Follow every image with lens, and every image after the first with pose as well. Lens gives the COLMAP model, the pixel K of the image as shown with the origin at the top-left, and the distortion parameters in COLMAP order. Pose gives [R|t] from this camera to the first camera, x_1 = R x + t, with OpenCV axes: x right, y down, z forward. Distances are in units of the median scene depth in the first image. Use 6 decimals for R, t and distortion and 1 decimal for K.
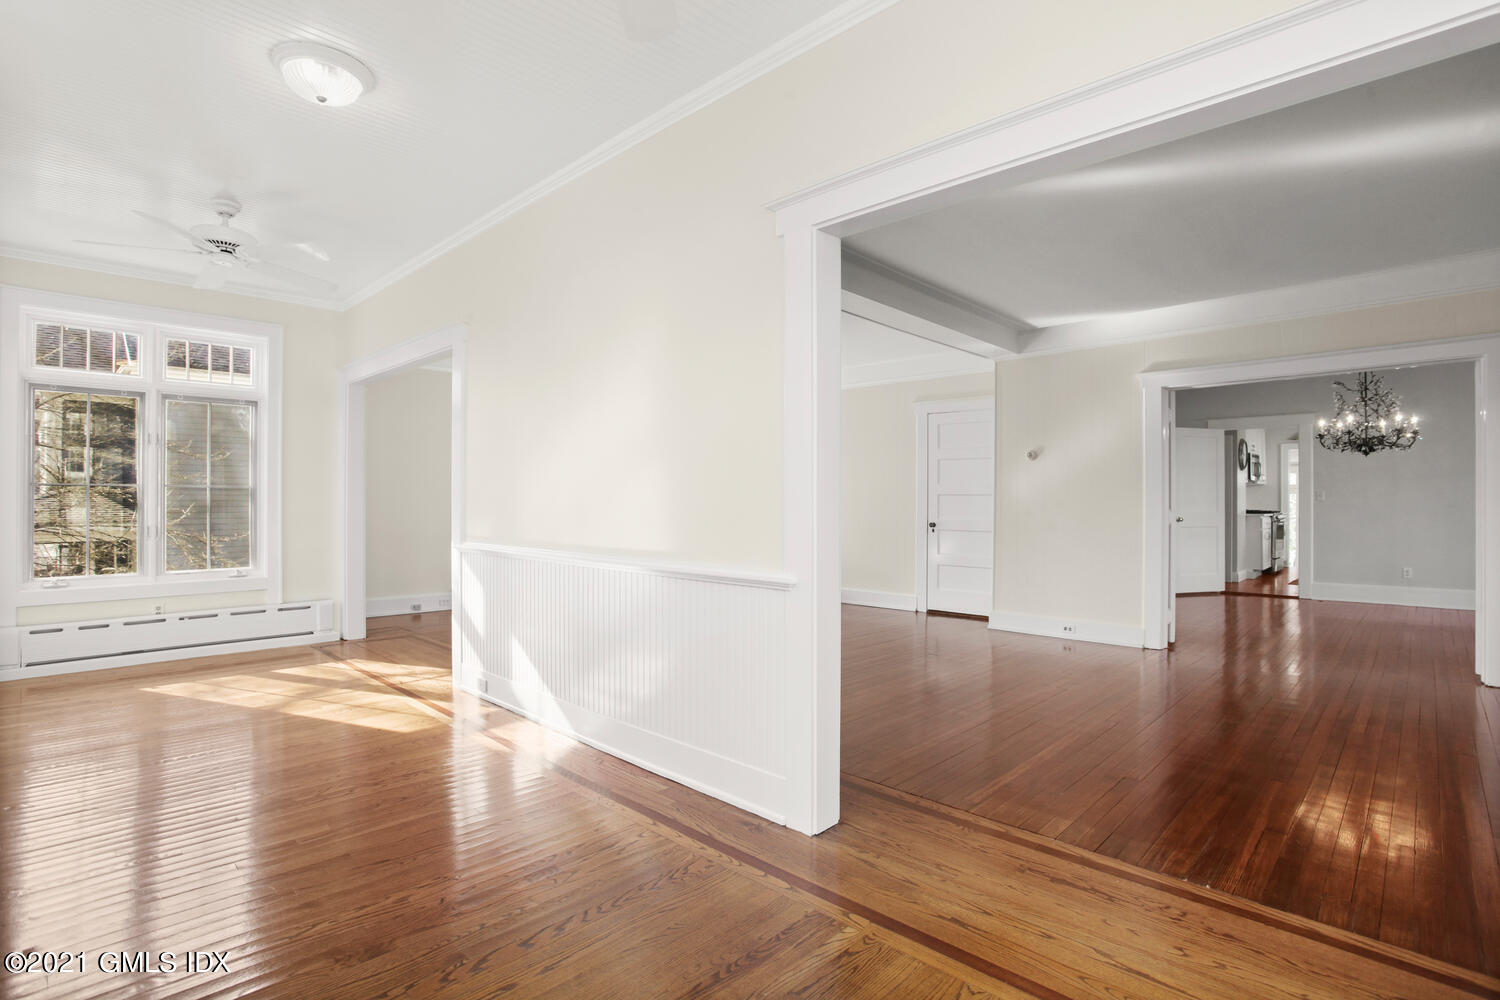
lens RADIAL K [[742.8, 0, 755.1], [0, 742.8, 505.2], [0, 0, 1]] dist [-0.025805, -0.000245]
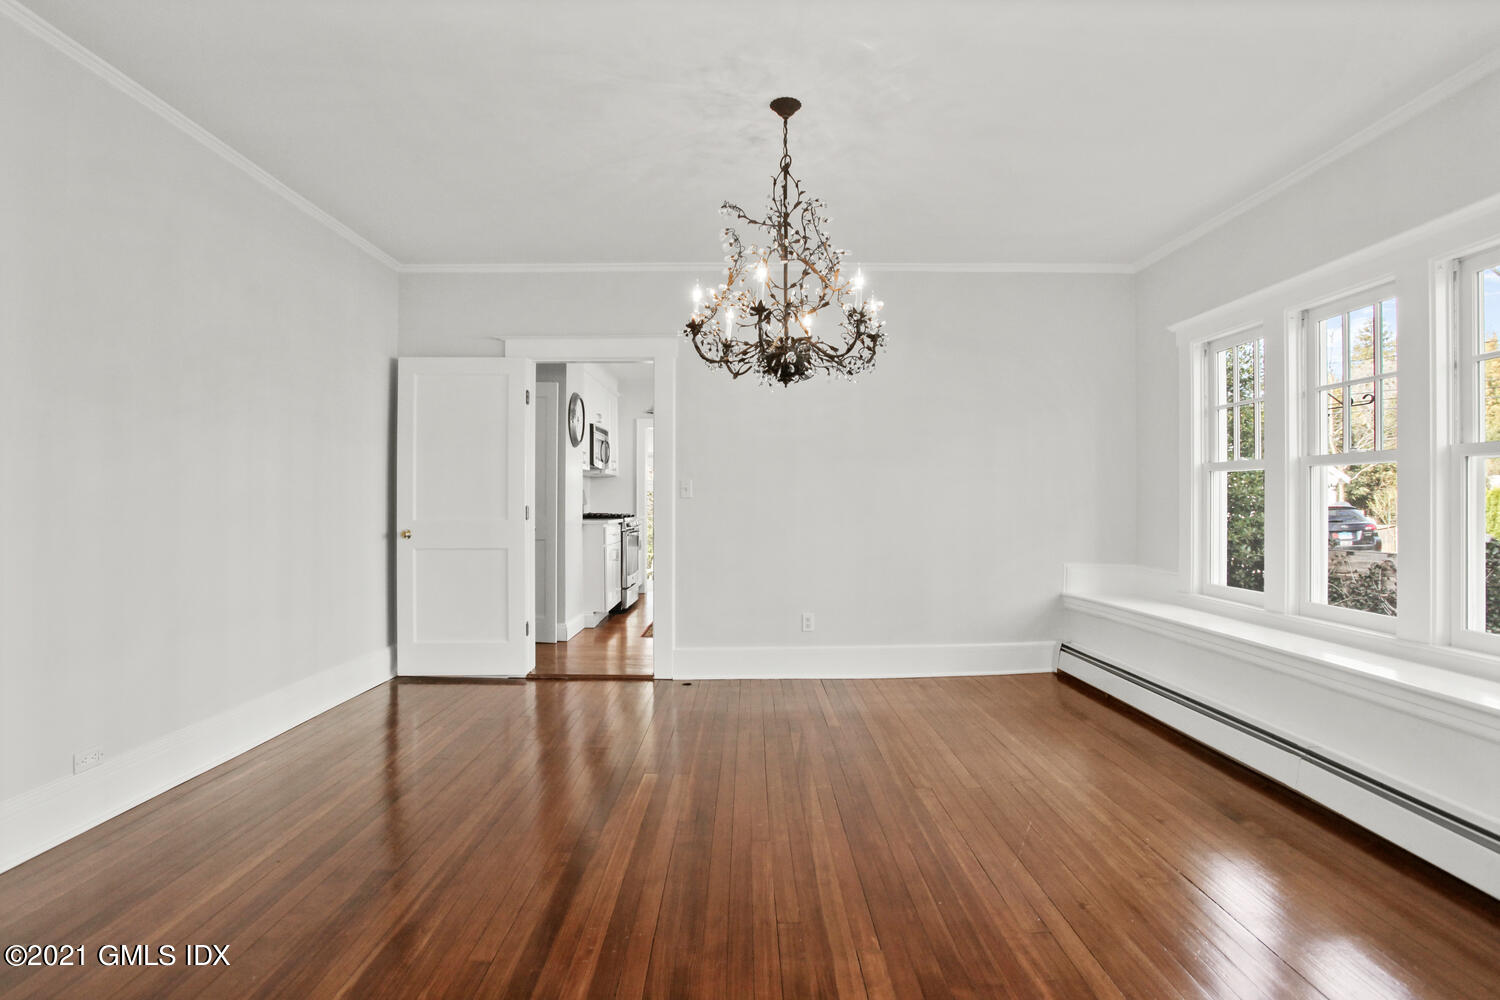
lens RADIAL K [[742.8, 0, 751.3], [0, 742.8, 502.5], [0, 0, 1]] dist [-0.025805, -0.000245]
pose [[0.727044, -0.000264, 0.686590, 0.353403], [0.000208, 1.000000, 0.000163, -0.003001], [-0.686590, 0.000024, 0.727044, 0.465482]]
